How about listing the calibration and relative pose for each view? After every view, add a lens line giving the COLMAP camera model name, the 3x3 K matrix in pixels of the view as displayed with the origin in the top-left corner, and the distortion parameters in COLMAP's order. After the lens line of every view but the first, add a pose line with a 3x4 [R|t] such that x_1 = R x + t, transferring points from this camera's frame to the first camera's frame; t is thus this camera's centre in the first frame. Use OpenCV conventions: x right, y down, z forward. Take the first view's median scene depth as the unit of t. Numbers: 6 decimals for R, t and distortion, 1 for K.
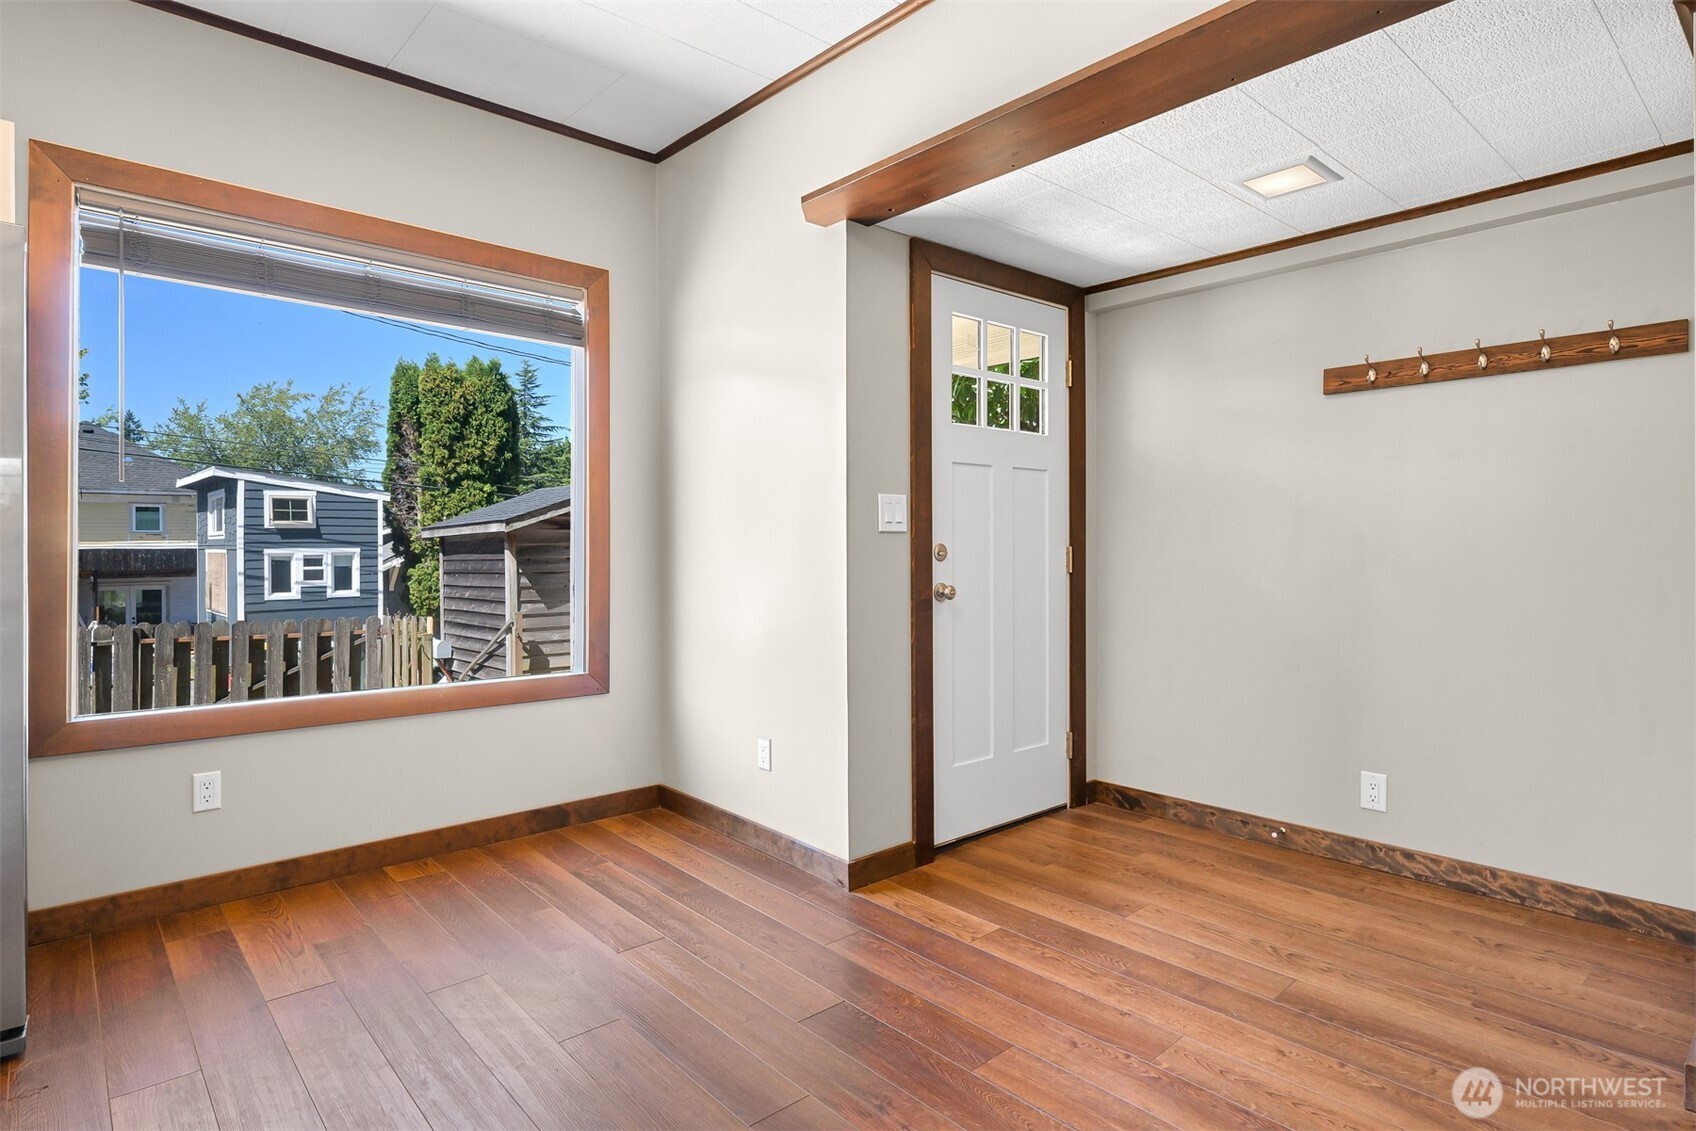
lens RADIAL K [[904.5, 0, 847.5], [0, 904.5, 544.1], [0, 0, 1]] dist [0.000857, 0.000103]
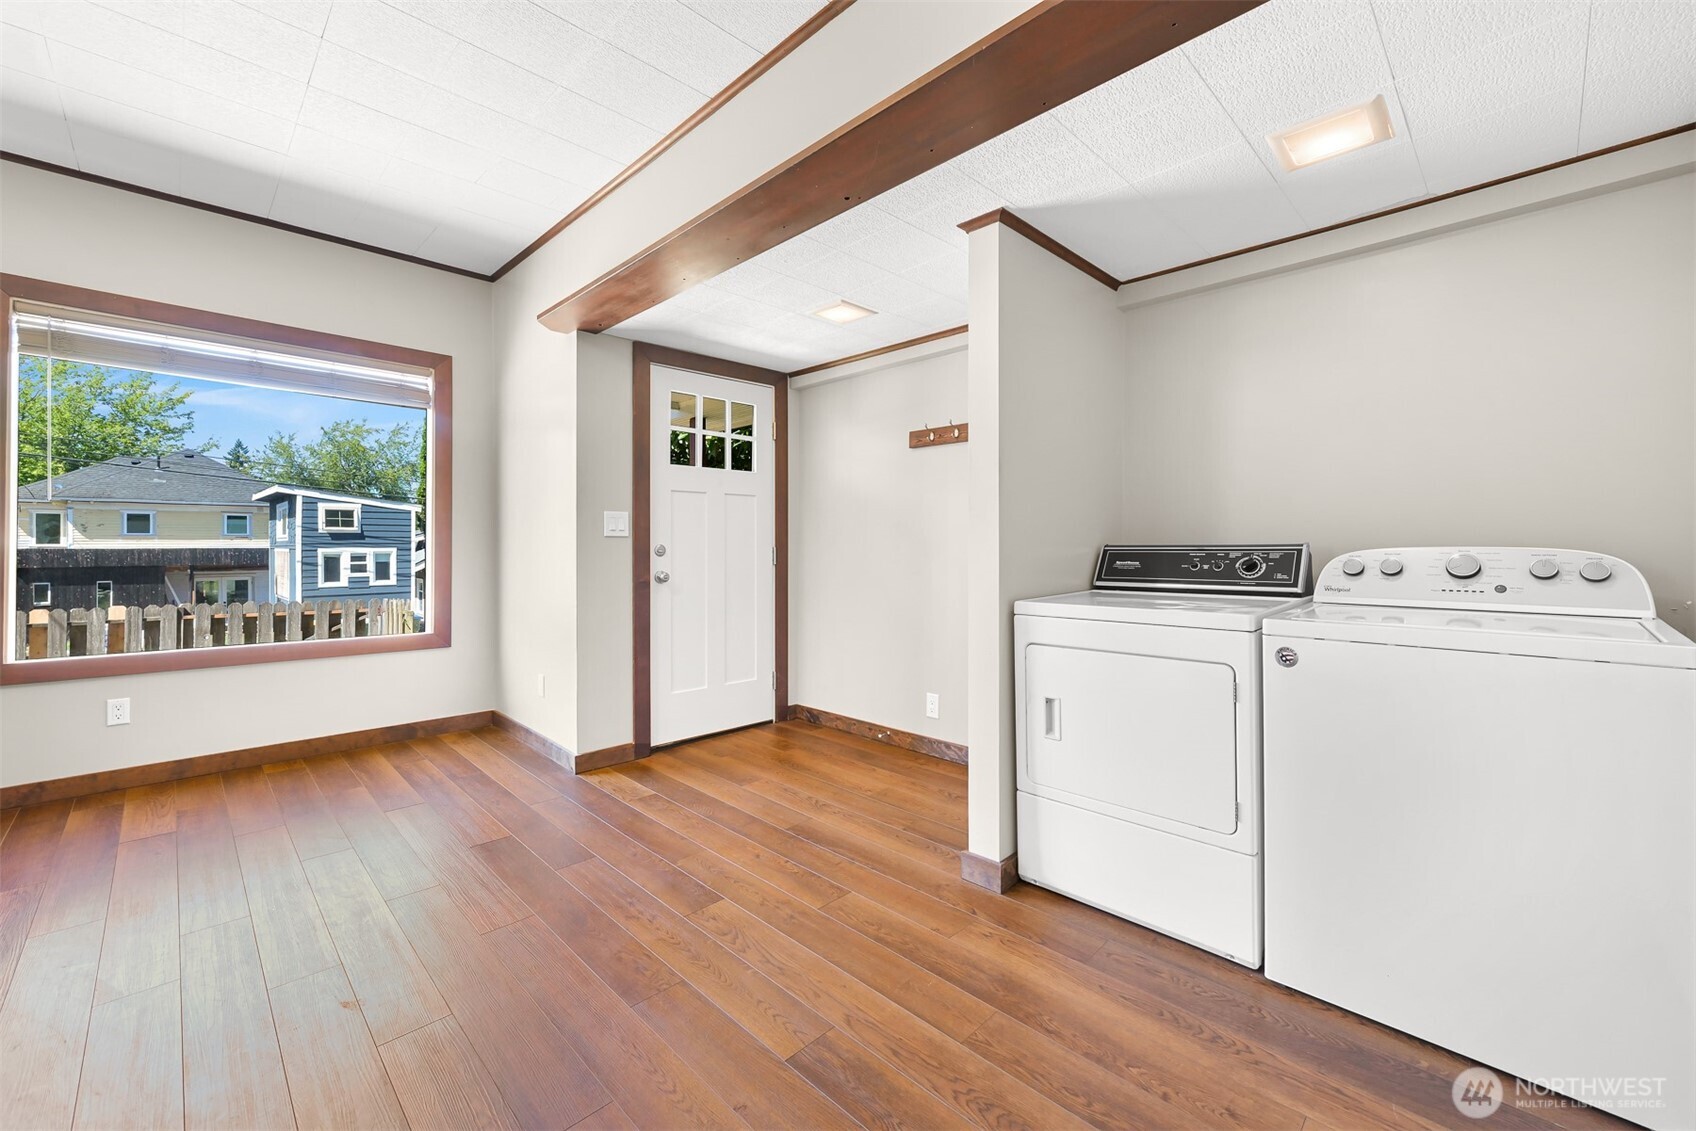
lens RADIAL K [[682.6, 0, 847.6], [0, 682.6, 546.2], [0, 0, 1]] dist [0.001152, 0.000017]
pose [[0.998419, 0.002826, 0.056146, 0.311791], [-0.002823, 0.999996, -0.000132, 0.001050], [-0.056146, -0.000026, 0.998423, -0.131311]]
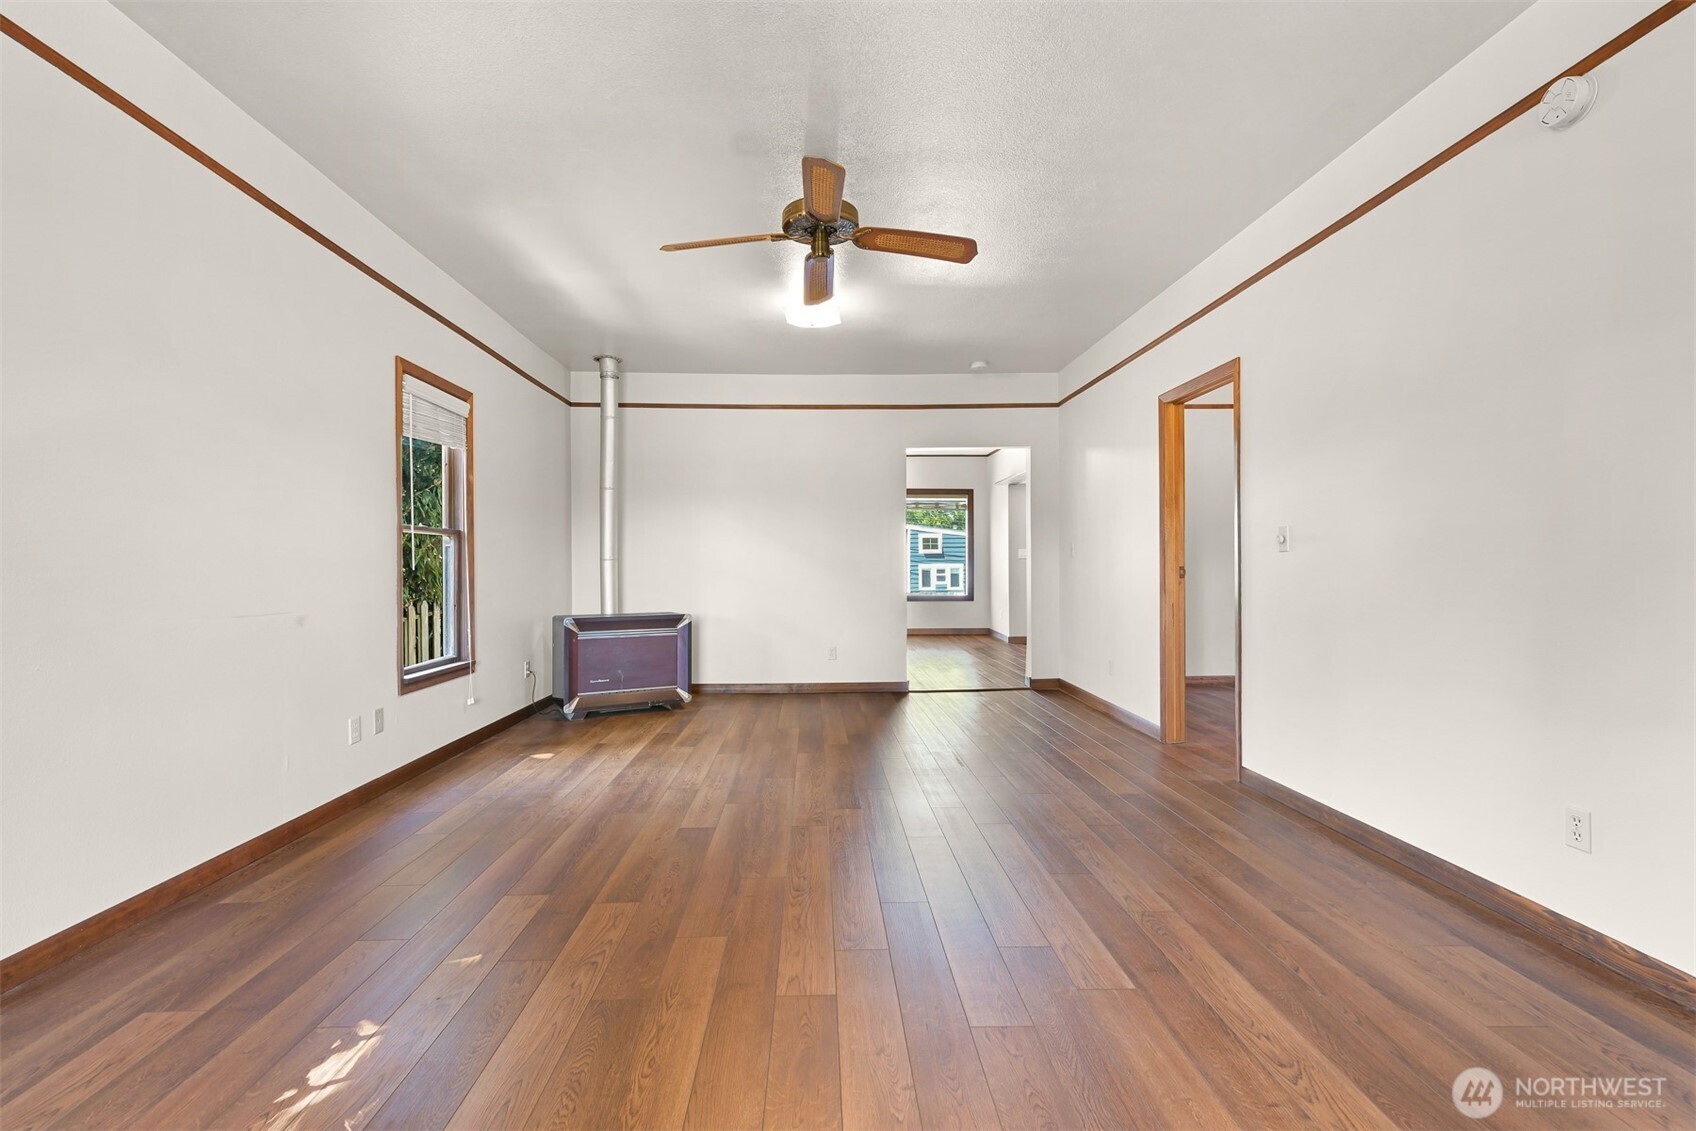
lens RADIAL K [[765.2, 0, 844.4], [0, 765.2, 562.3], [0, 0, 1]] dist [-0.002582, -0.000049]
pose [[0.772337, -0.001750, -0.635211, 1.362304], [0.002480, 0.999997, 0.000259, 0.000248], [0.635208, -0.001775, 0.772339, -1.828765]]
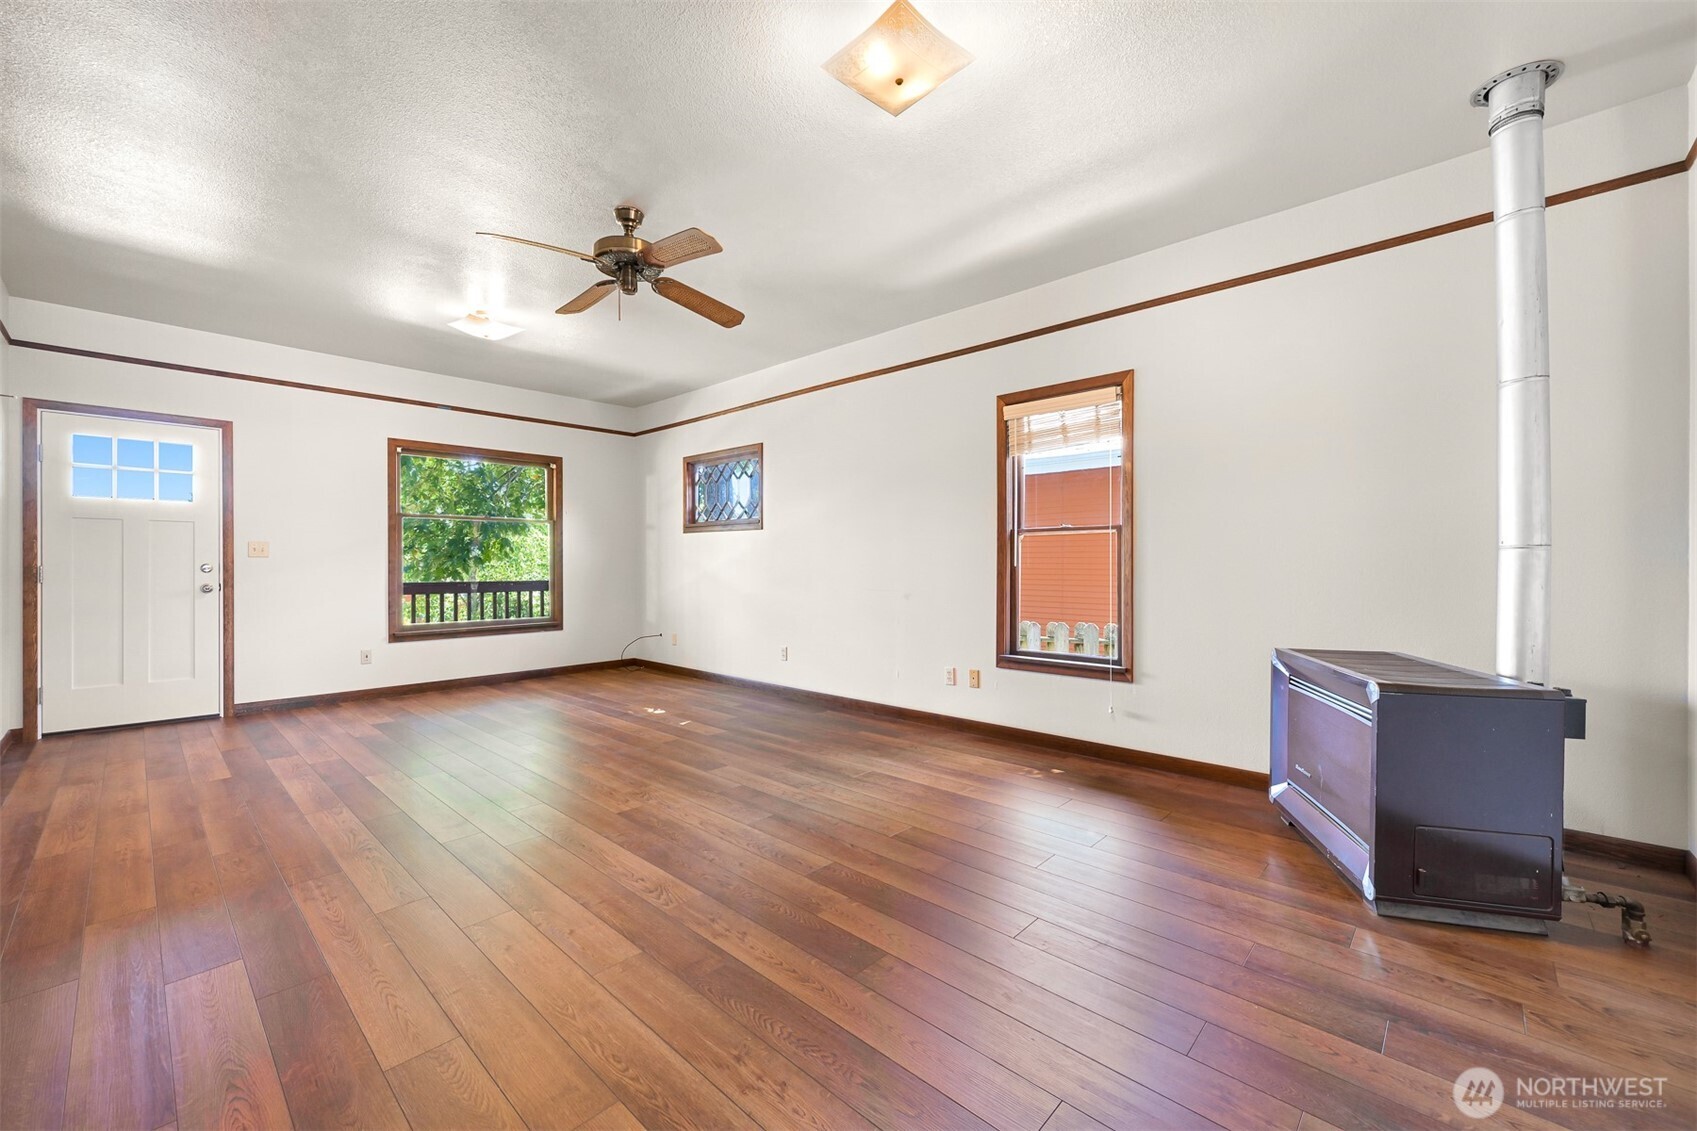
lens RADIAL K [[682.5, 0, 848.5], [0, 682.5, 565.5], [0, 0, 1]] dist [0.000769, 0.000099]
pose [[-0.996410, 0.006702, -0.084391, 0.581370], [0.007065, 0.999967, -0.004010, 0.010351], [0.084361, -0.004592, -0.996425, -0.271346]]
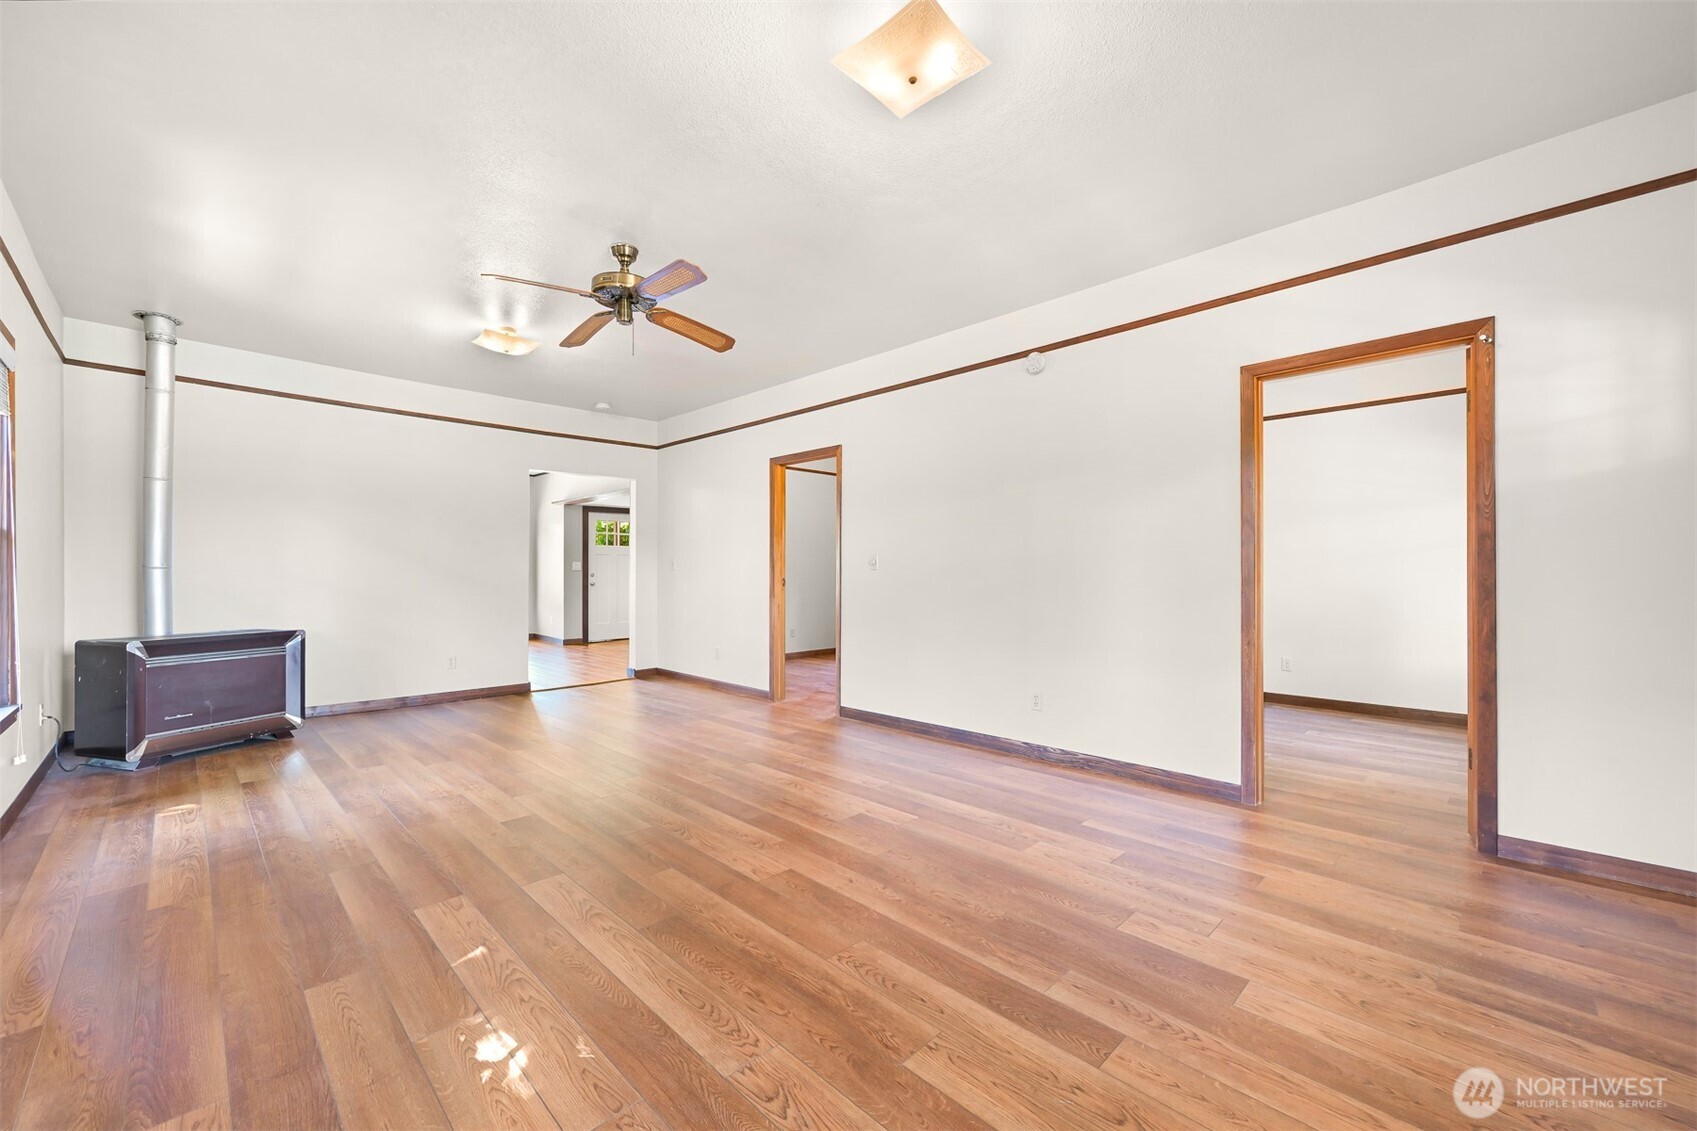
lens RADIAL K [[665.3, 0, 849.2], [0, 665.3, 573.8], [0, 0, 1]] dist [-0.001664, -0.000098]
pose [[0.998035, 0.005804, 0.062394, 1.039916], [-0.005766, 0.999983, -0.000798, -0.001723], [-0.062398, 0.000437, 0.998051, -2.105032]]
